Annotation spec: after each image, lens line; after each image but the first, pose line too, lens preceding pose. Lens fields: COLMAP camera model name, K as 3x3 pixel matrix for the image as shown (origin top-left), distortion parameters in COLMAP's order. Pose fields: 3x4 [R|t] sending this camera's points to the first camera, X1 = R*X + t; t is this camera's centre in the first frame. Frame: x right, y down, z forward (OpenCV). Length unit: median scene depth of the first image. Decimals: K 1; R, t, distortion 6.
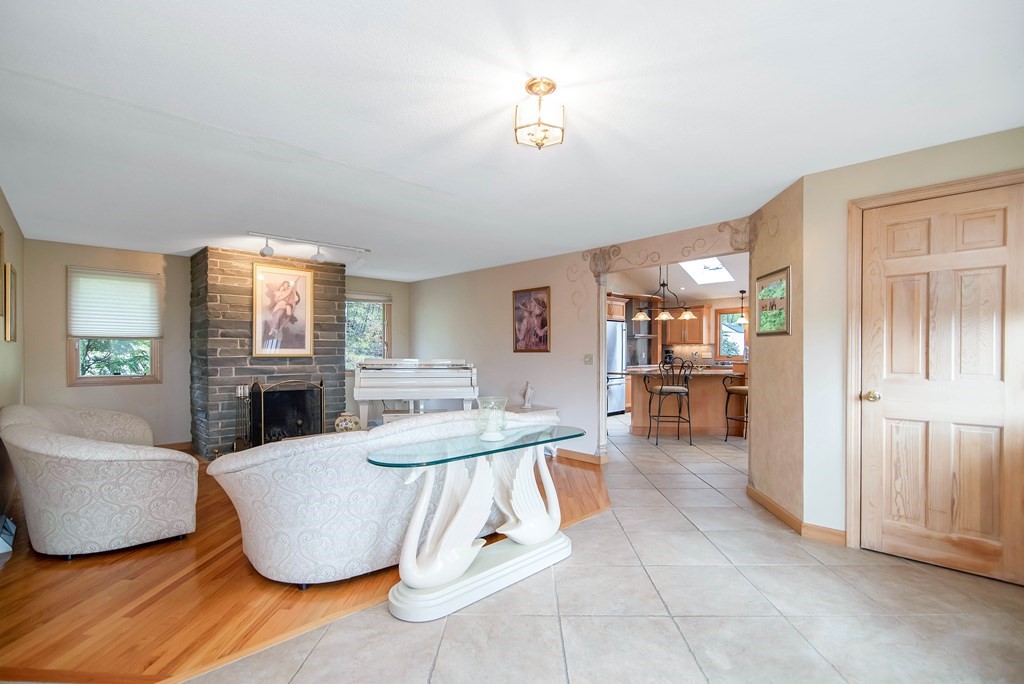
lens RADIAL K [[471.7, 0, 509.8], [0, 471.7, 348.5], [0, 0, 1]] dist [-0.021896, -0.000428]
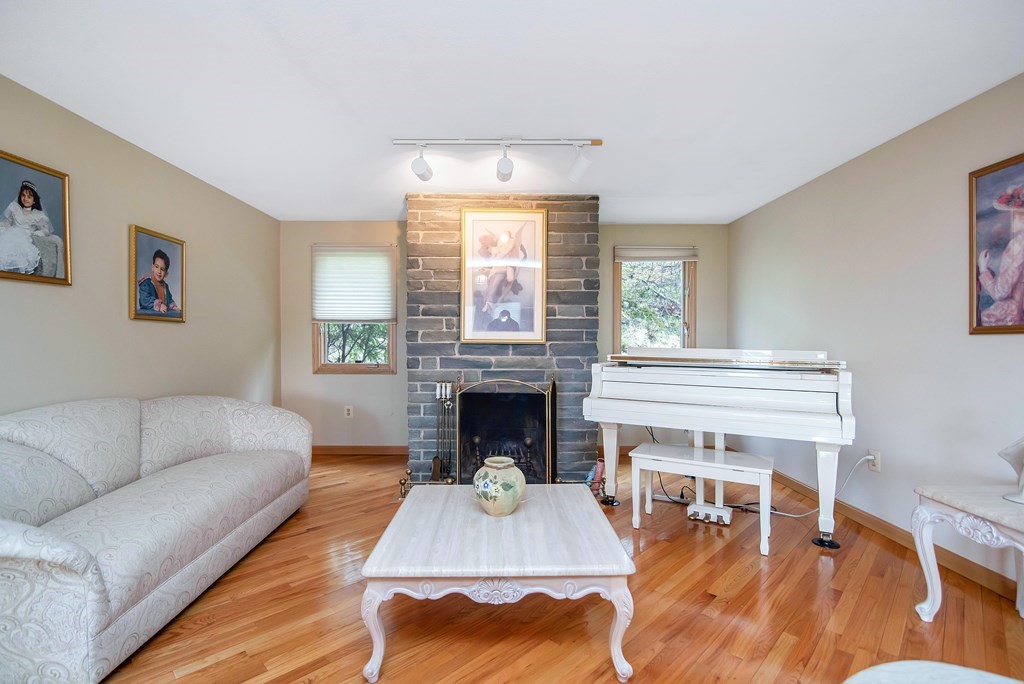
lens RADIAL K [[471.7, 0, 509.8], [0, 471.7, 348.5], [0, 0, 1]] dist [-0.021896, -0.000428]
pose [[0.736992, 0.010924, -0.675813, -0.015013], [0.000564, 0.999859, 0.016776, 0.014038], [0.675901, -0.012745, 0.736882, 0.510608]]
